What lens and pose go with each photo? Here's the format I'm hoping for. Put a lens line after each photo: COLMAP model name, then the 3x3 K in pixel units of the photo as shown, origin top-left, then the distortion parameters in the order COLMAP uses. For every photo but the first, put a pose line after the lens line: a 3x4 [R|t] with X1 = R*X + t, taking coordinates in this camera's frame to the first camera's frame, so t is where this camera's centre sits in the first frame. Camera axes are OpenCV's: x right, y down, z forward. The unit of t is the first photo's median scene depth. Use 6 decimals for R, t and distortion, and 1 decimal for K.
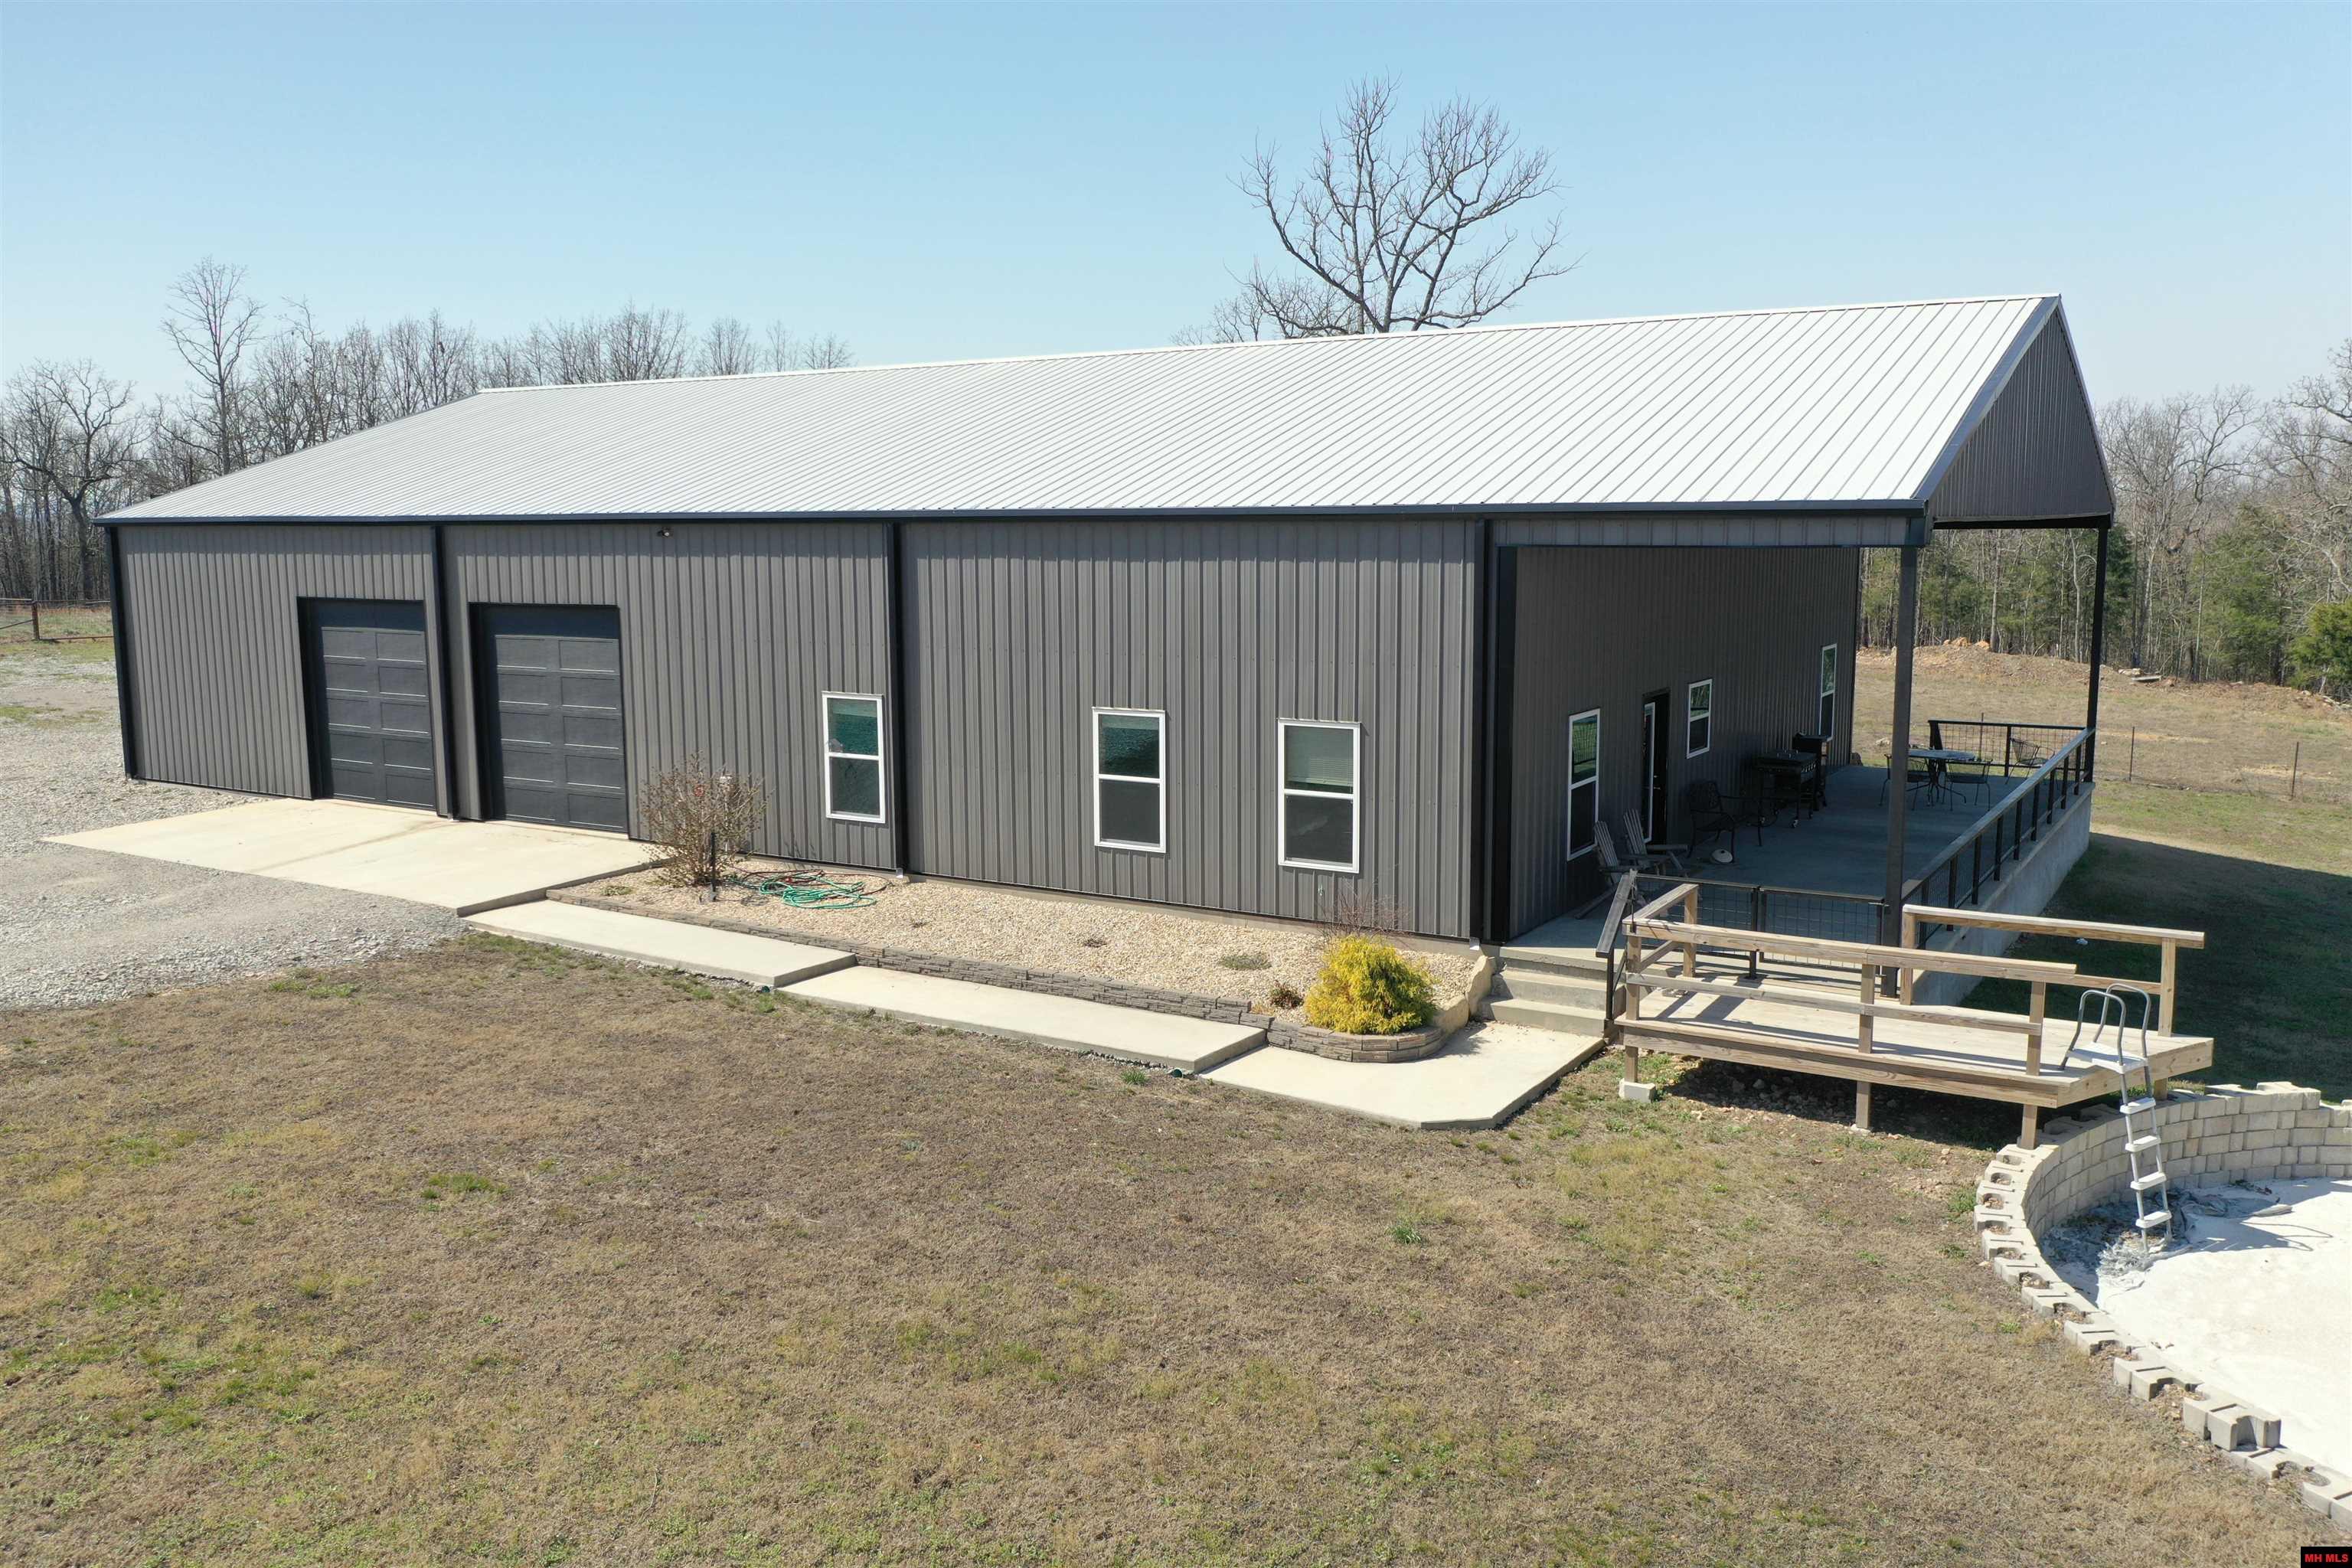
lens RADIAL K [[1872.7, 0, 1179.2], [0, 1872.7, 777.3], [0, 0, 1]] dist [0.004943, 0.000862]
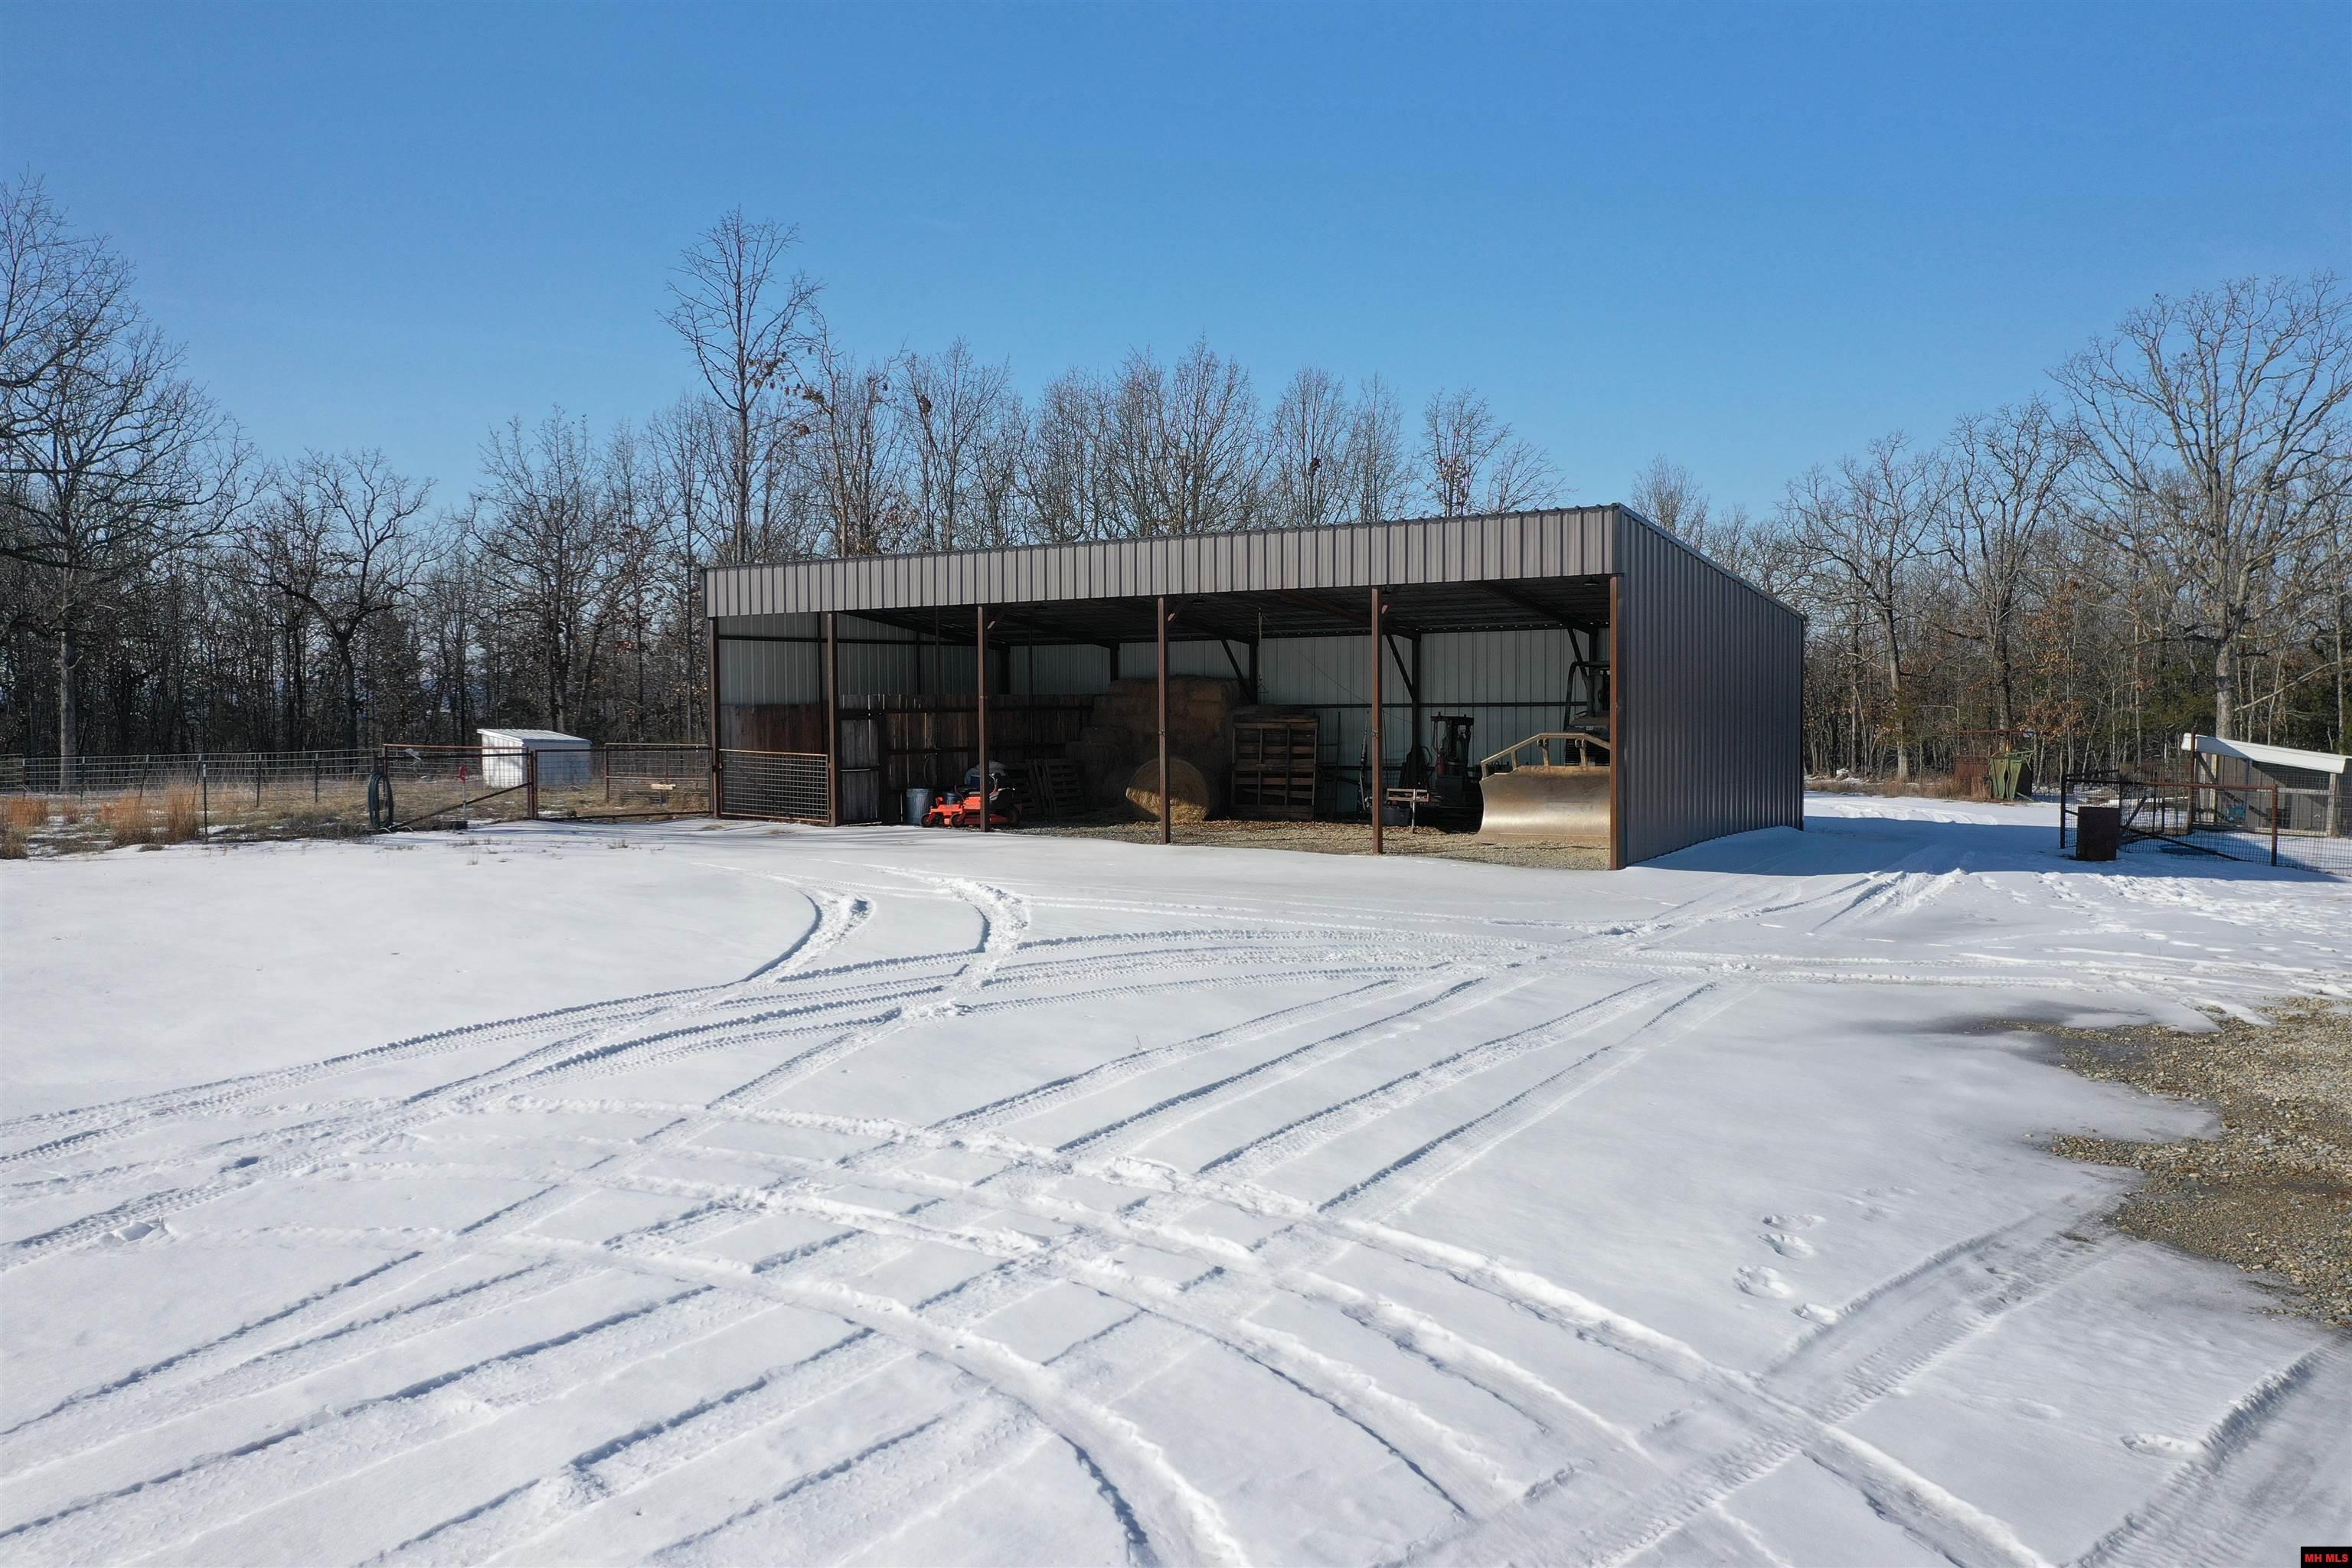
lens RADIAL K [[1875.7, 0, 1174.8], [0, 1875.7, 764.2], [0, 0, 1]] dist [0.014927, 0.000653]
pose [[0.999614, -0.000259, -0.027794, -1.201684], [-0.002584, 0.994761, -0.102196, -0.101503], [0.027674, 0.102228, 0.994376, 1.350930]]
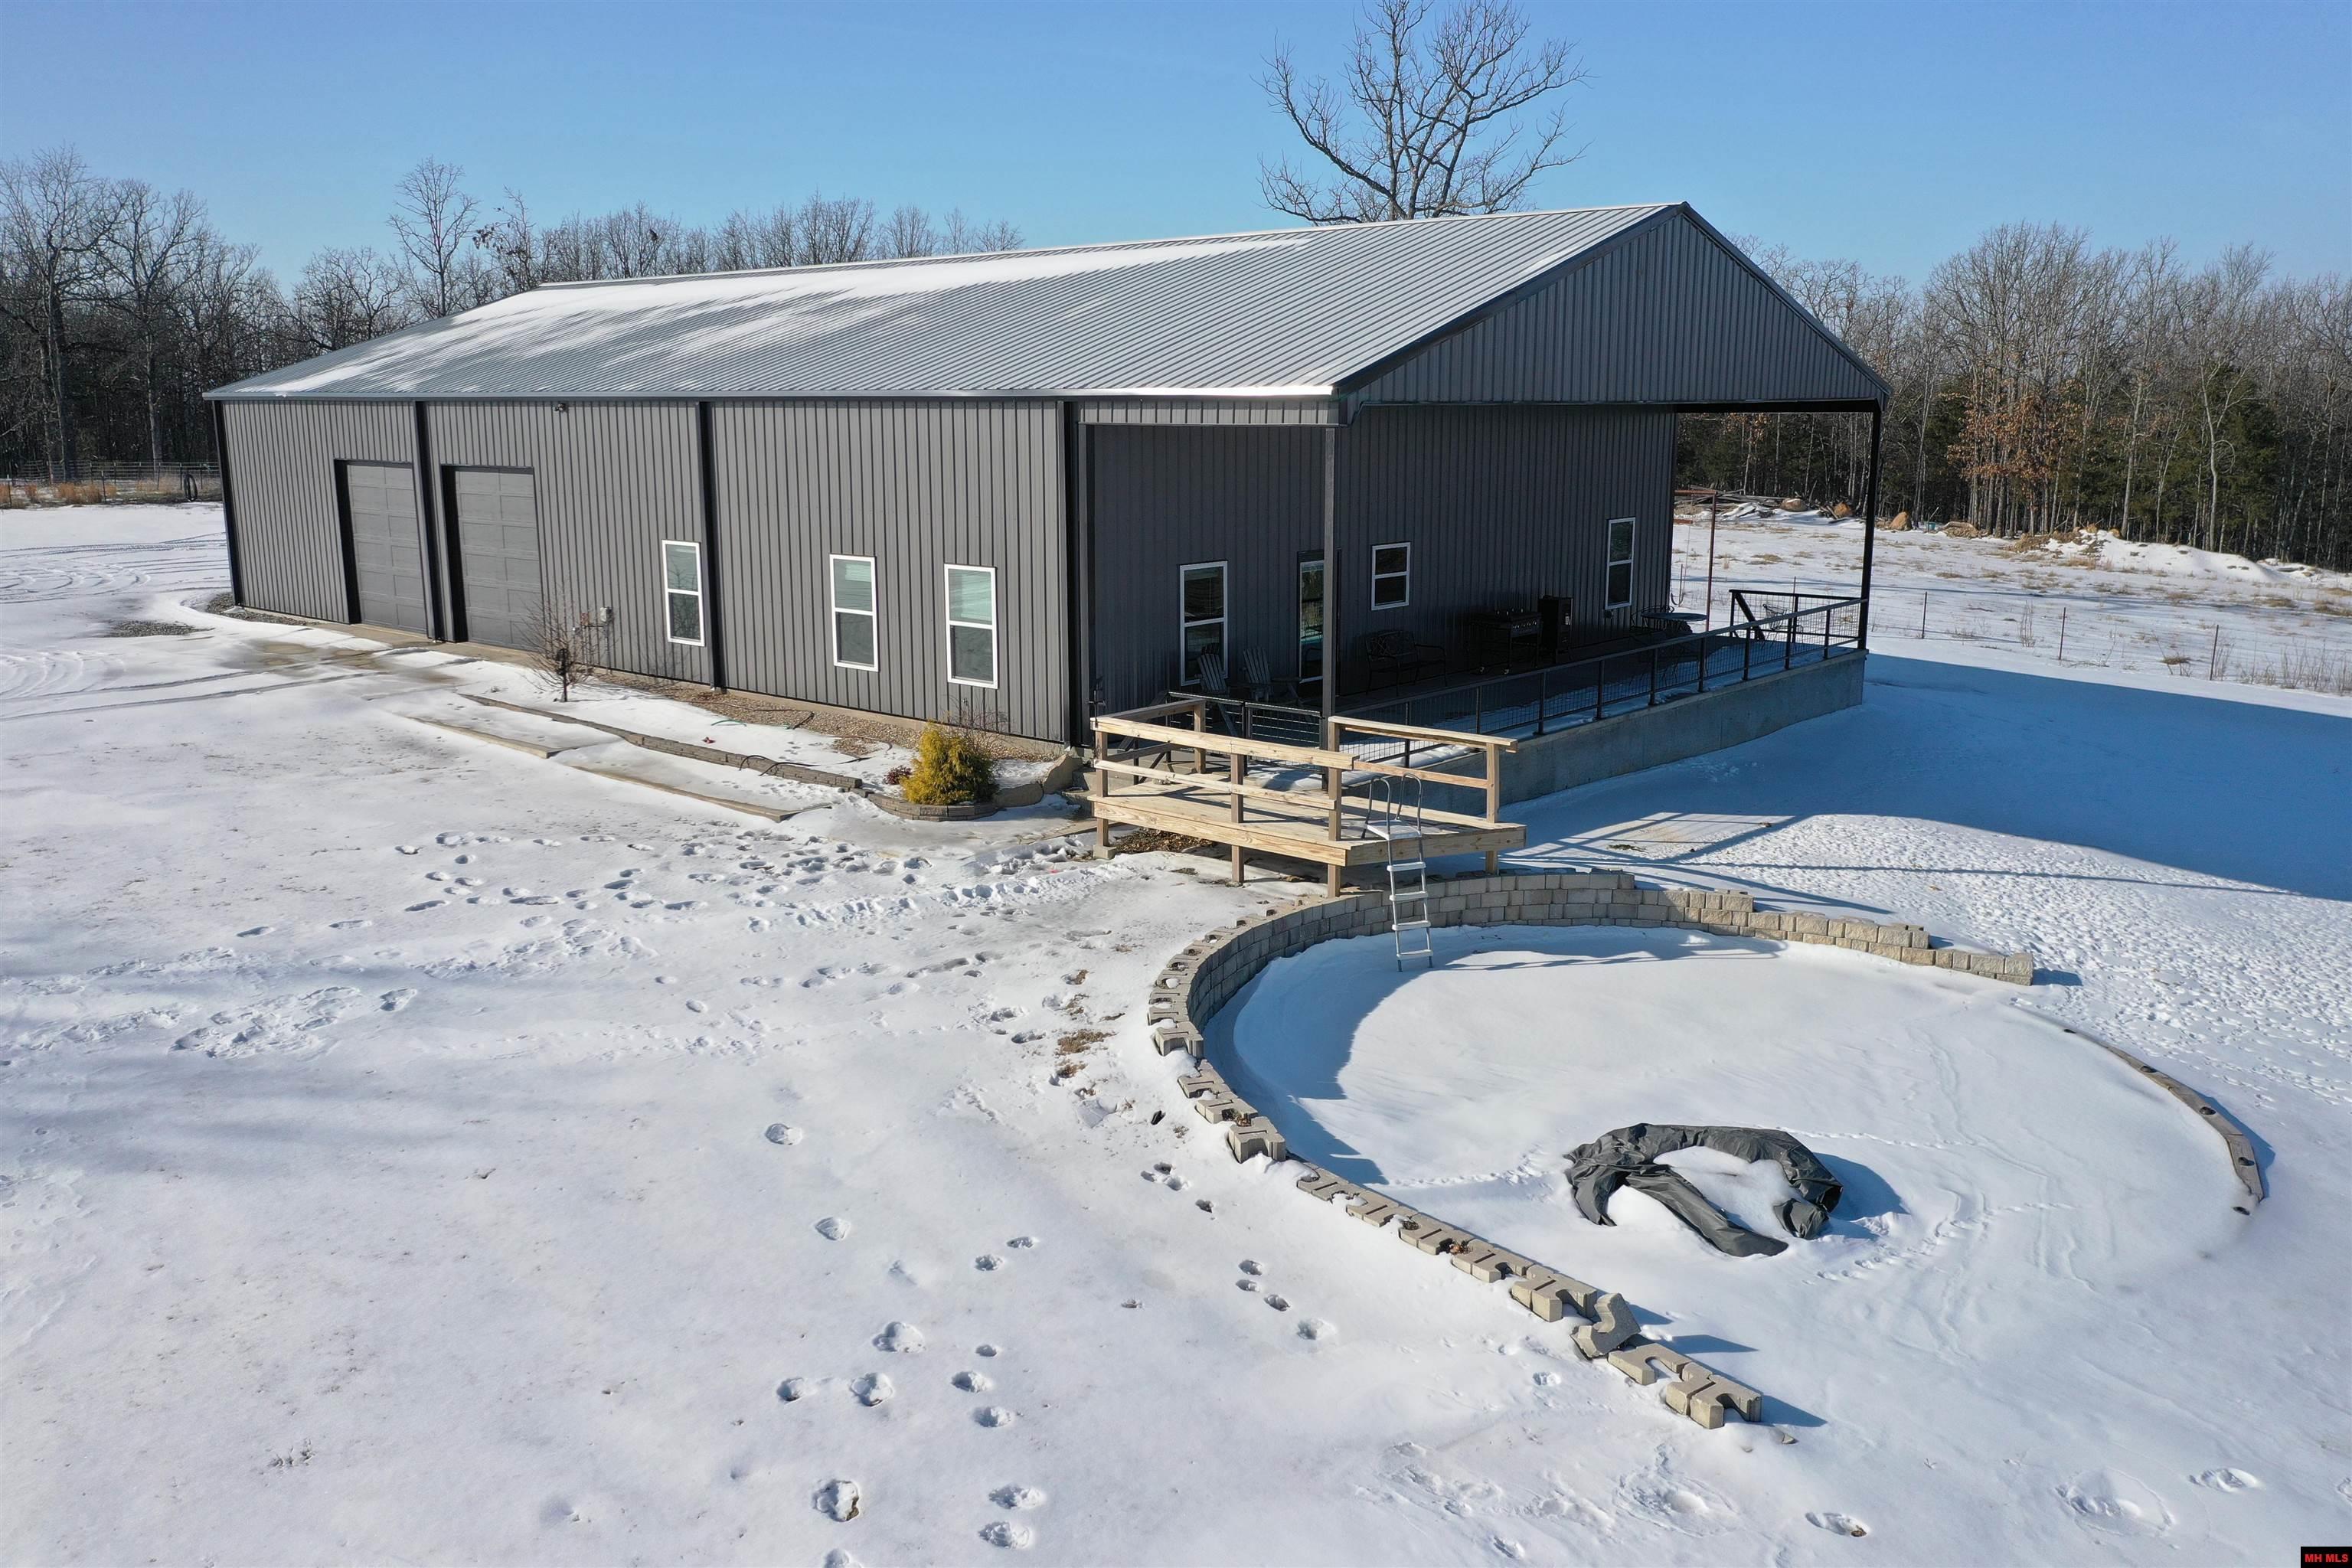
lens RADIAL K [[1875.7, 0, 1174.8], [0, 1875.7, 764.2], [0, 0, 1]] dist [0.014927, 0.000653]
pose [[0.986703, 0.035685, -0.158570, 0.389012], [-0.026776, 0.997959, 0.057968, 0.024254], [0.160315, -0.052952, 0.985645, -0.199559]]
